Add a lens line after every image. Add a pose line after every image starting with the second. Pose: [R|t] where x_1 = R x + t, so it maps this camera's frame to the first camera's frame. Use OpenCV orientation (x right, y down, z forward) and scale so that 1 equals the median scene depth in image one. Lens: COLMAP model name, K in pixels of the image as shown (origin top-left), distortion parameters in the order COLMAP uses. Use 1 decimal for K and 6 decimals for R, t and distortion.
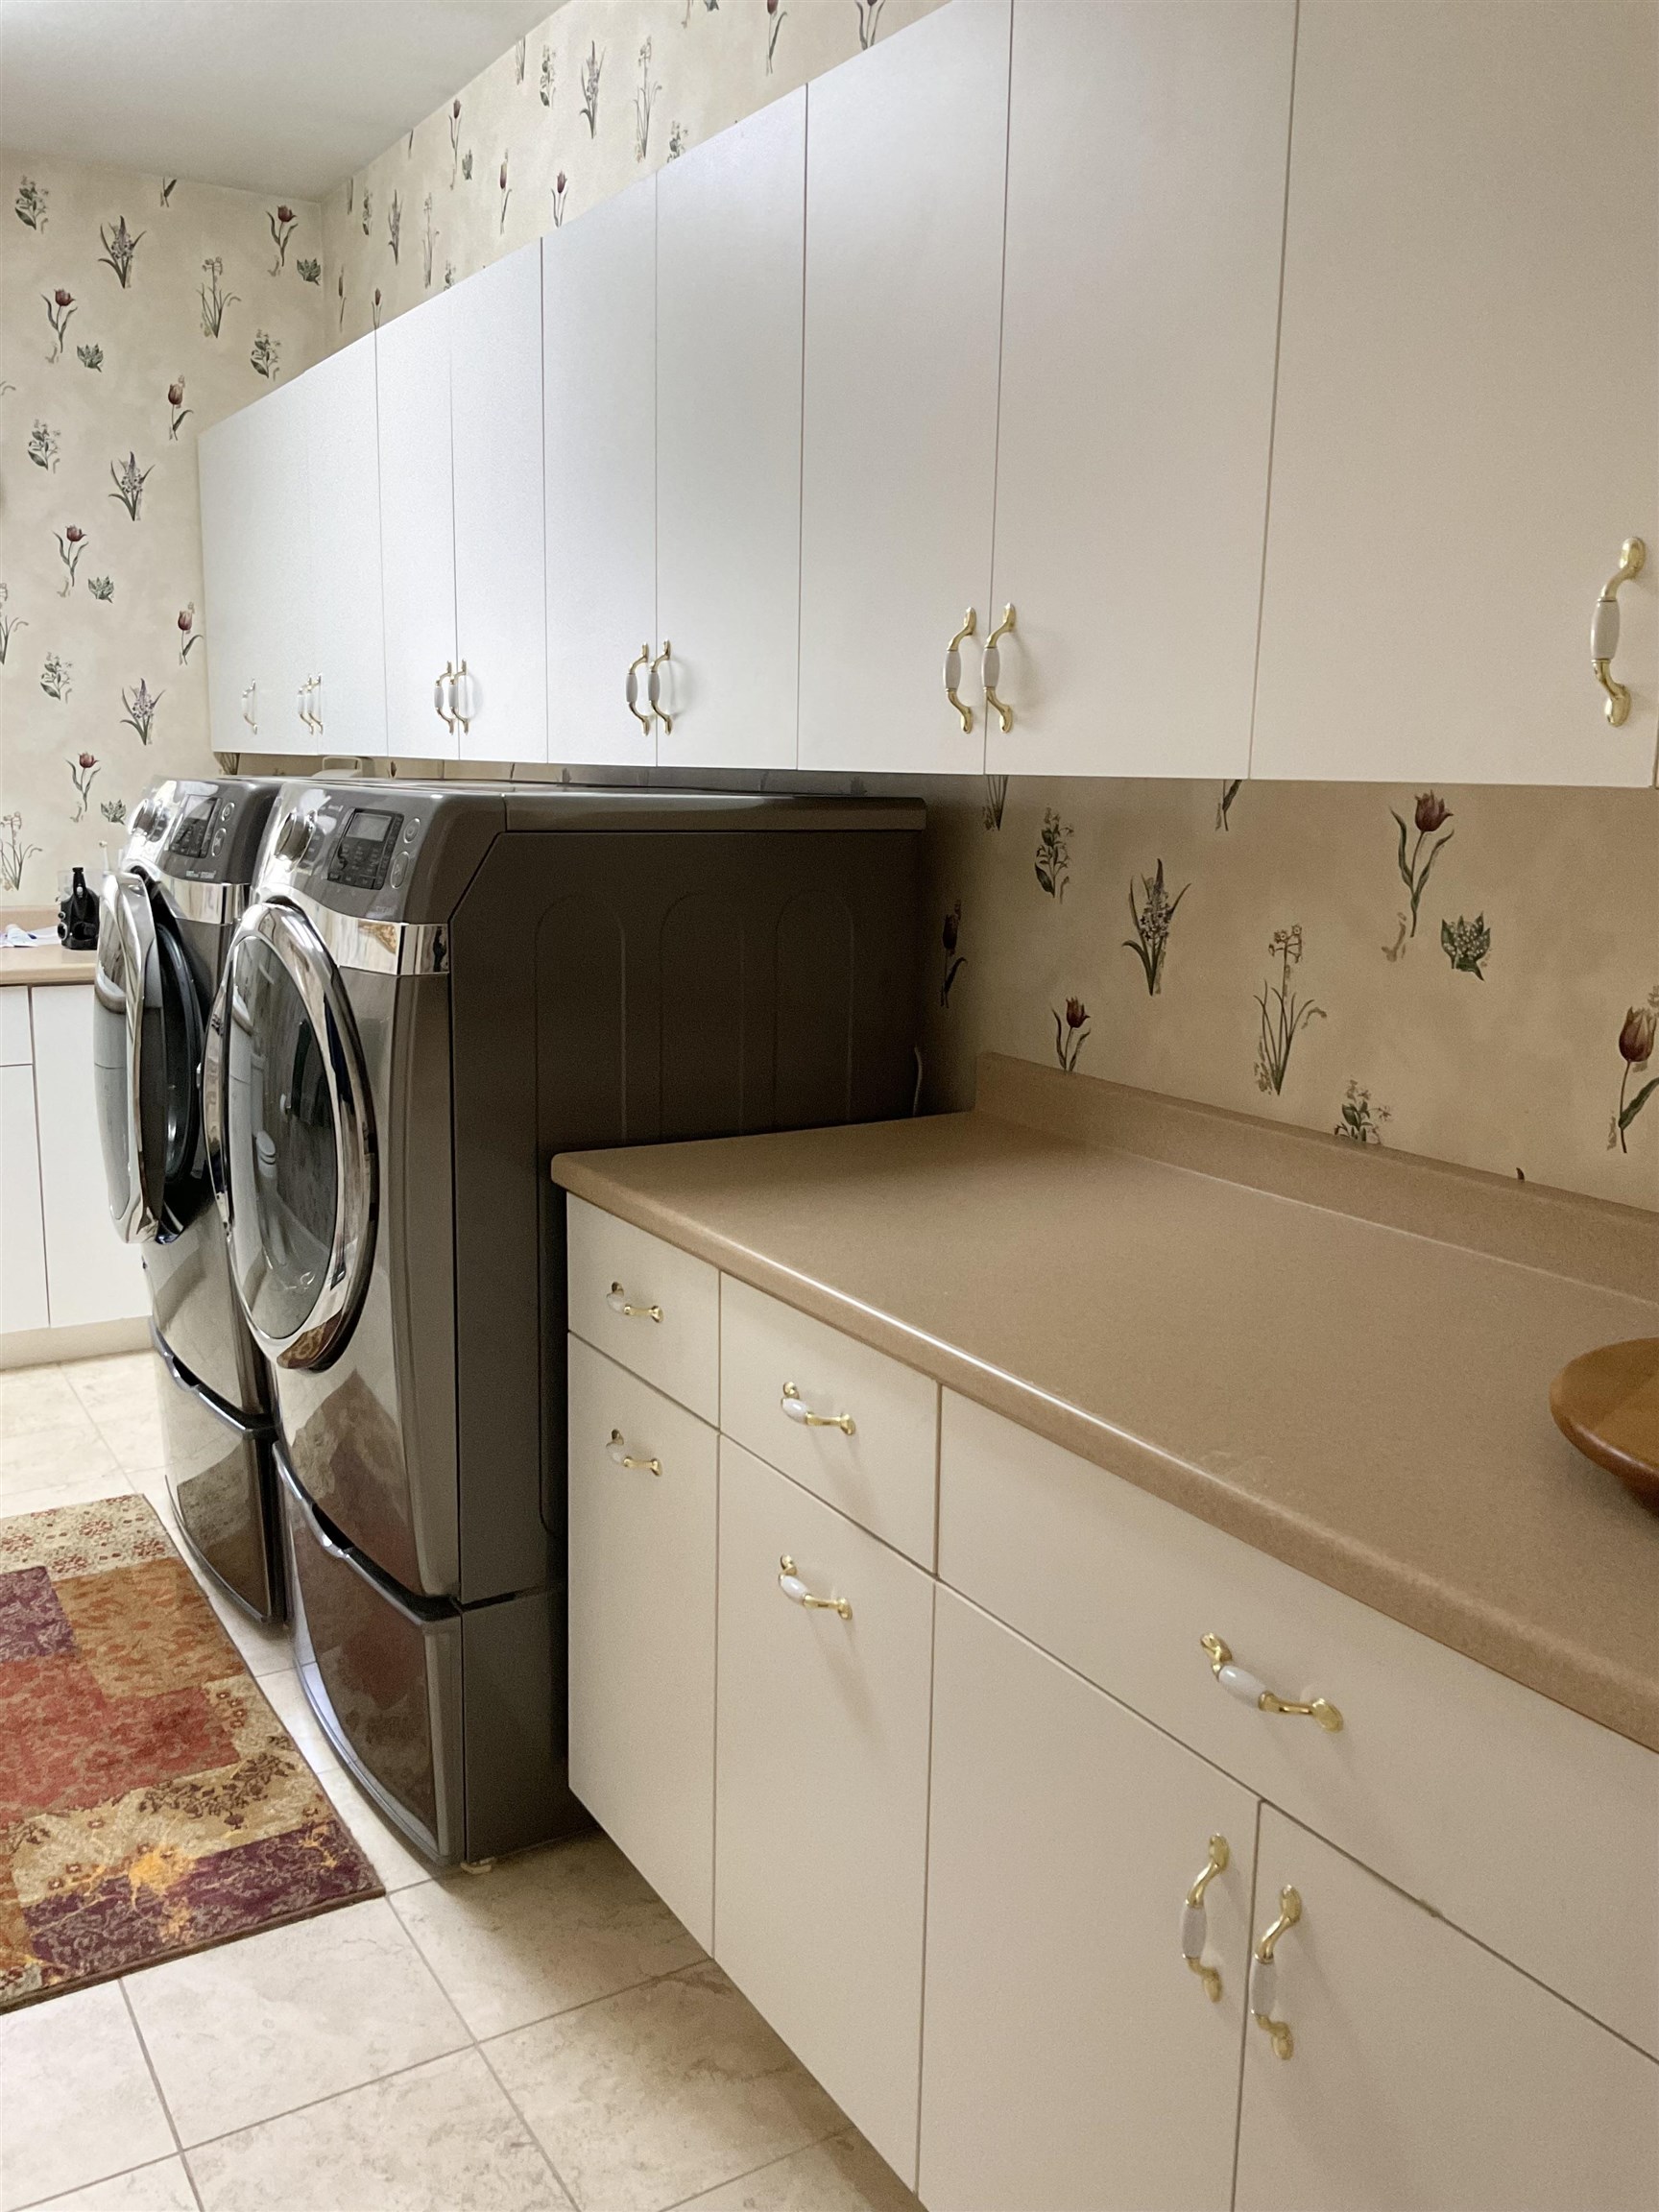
lens RADIAL K [[1855.3, 0, 830.9], [0, 1855.3, 1061.3], [0, 0, 1]] dist [0.009472, -0.017175]
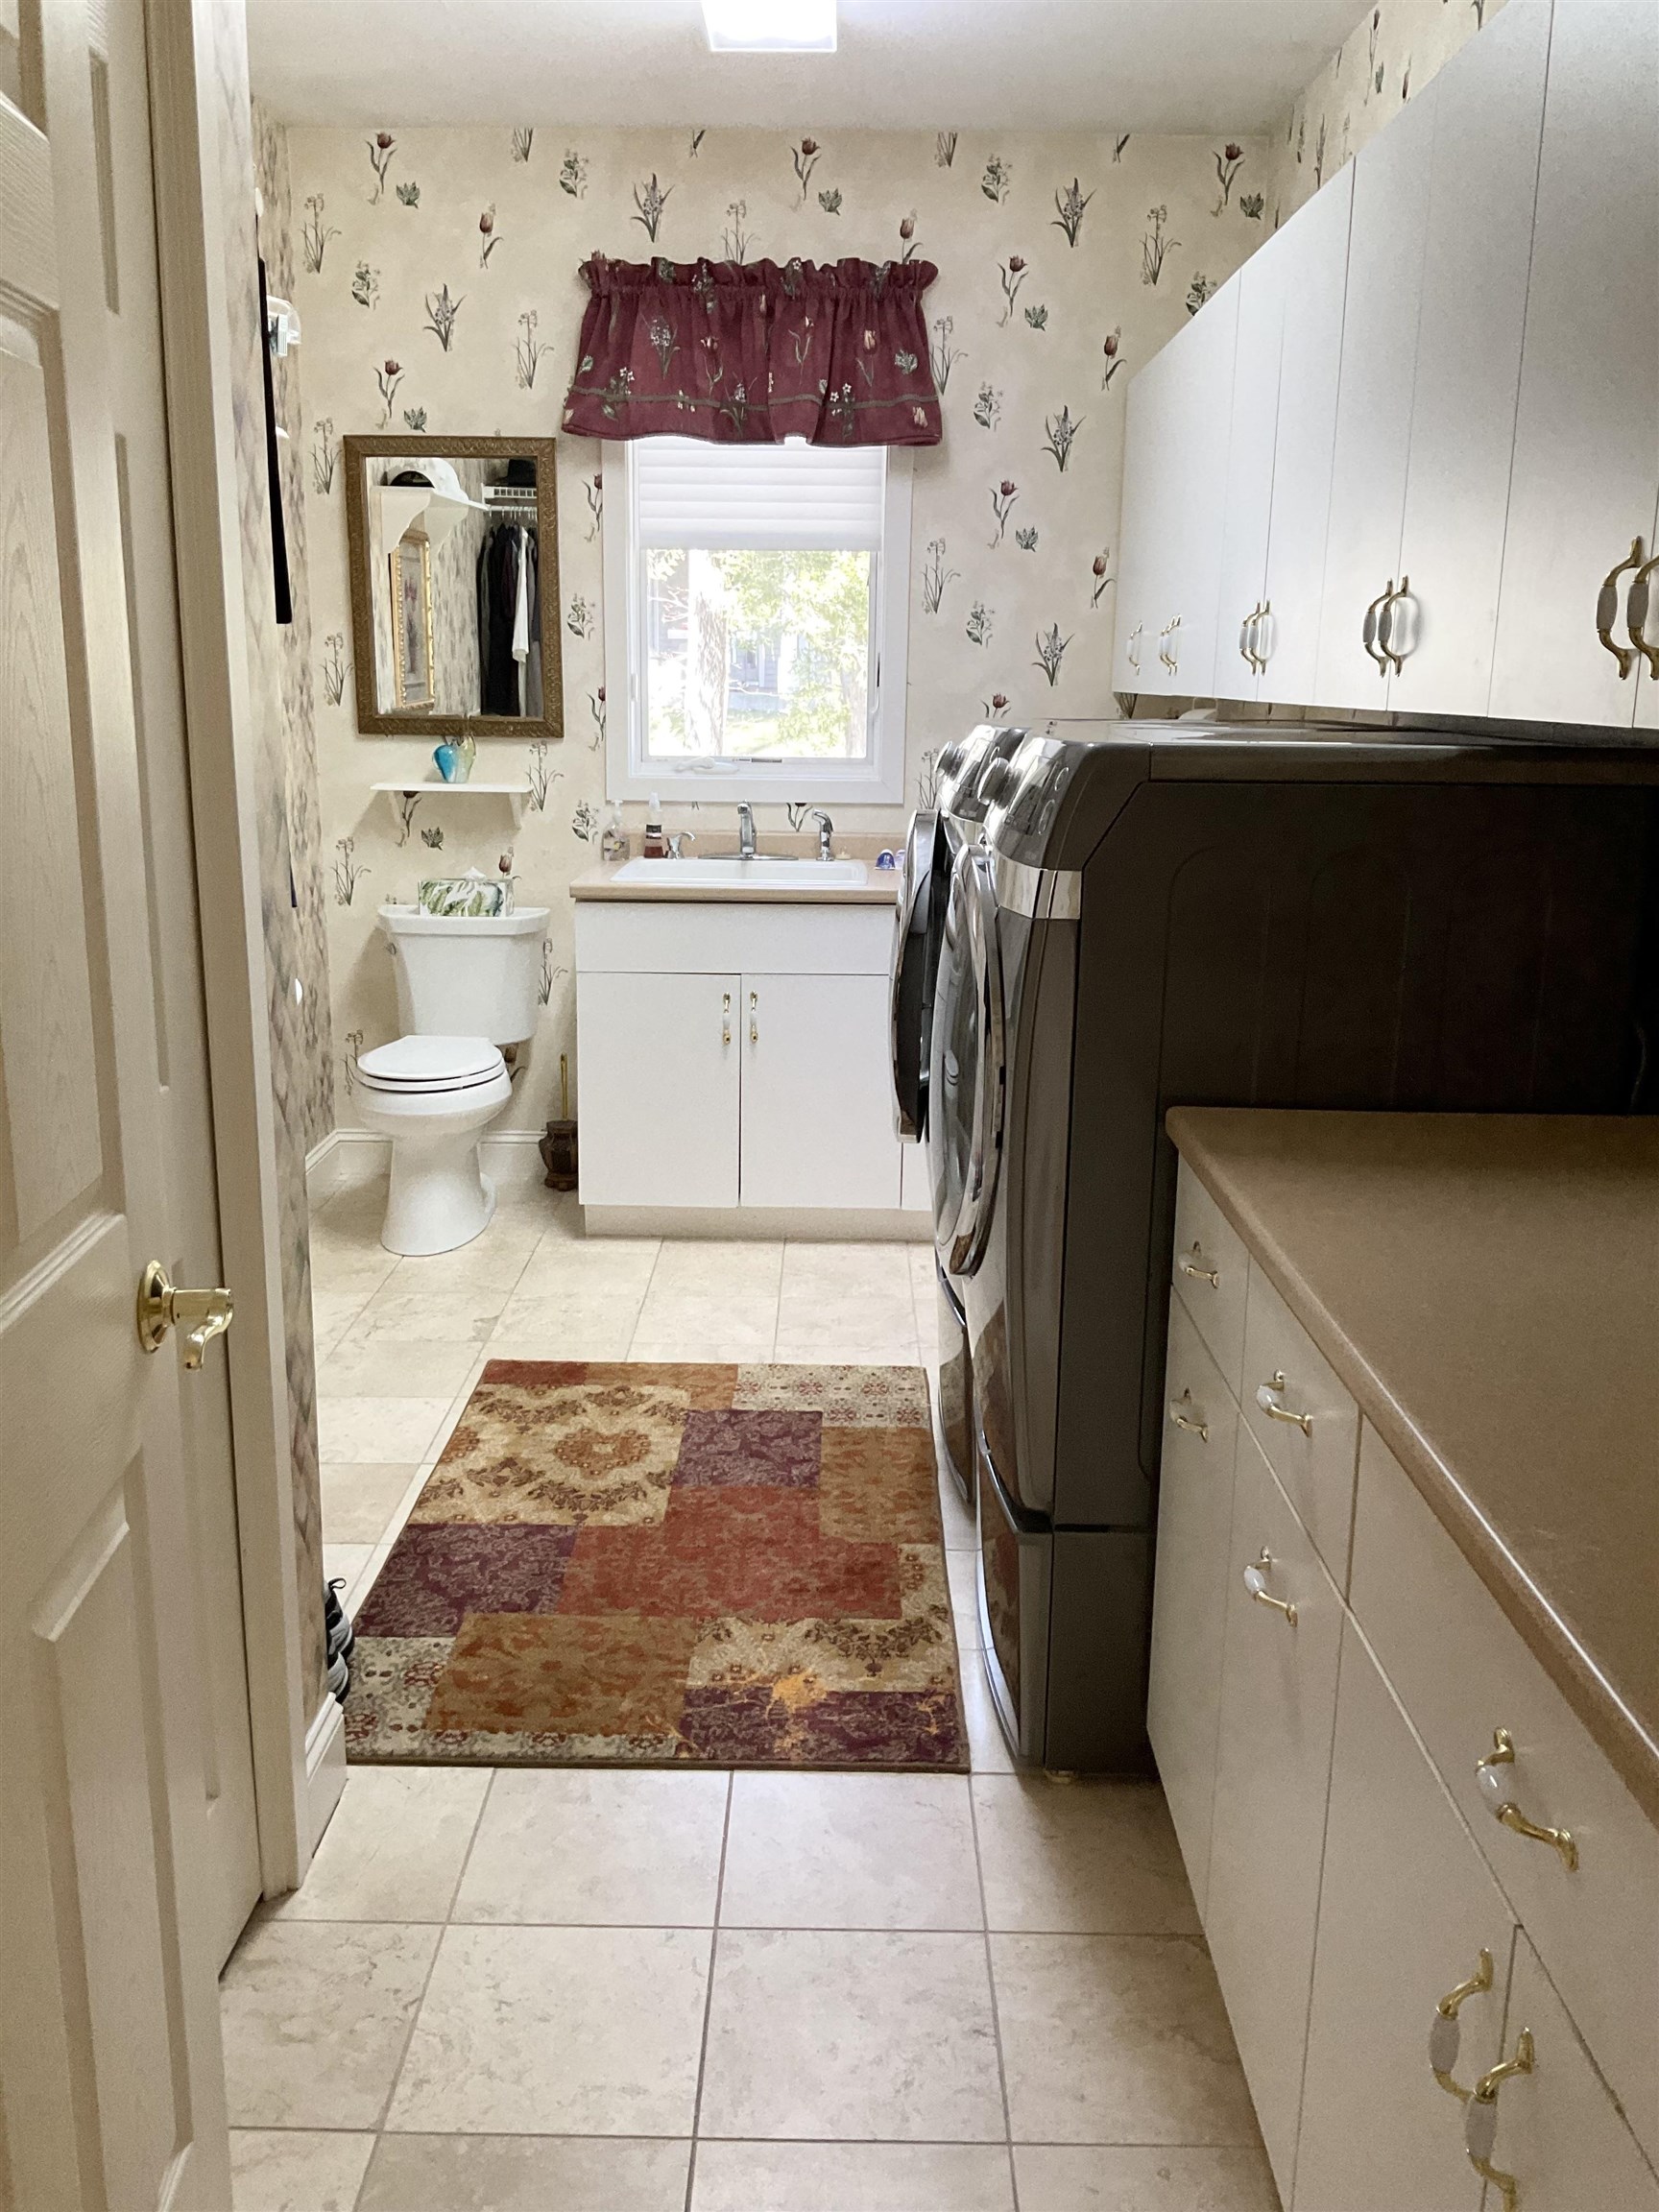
lens RADIAL K [[1817.7, 0, 827.6], [0, 1817.7, 1084.2], [0, 0, 1]] dist [0.081821, -0.190031]
pose [[0.846916, 0.110540, -0.520109, 0.182165], [-0.084497, 0.993702, 0.073604, -0.016239], [0.524970, -0.018388, 0.850922, 0.060137]]
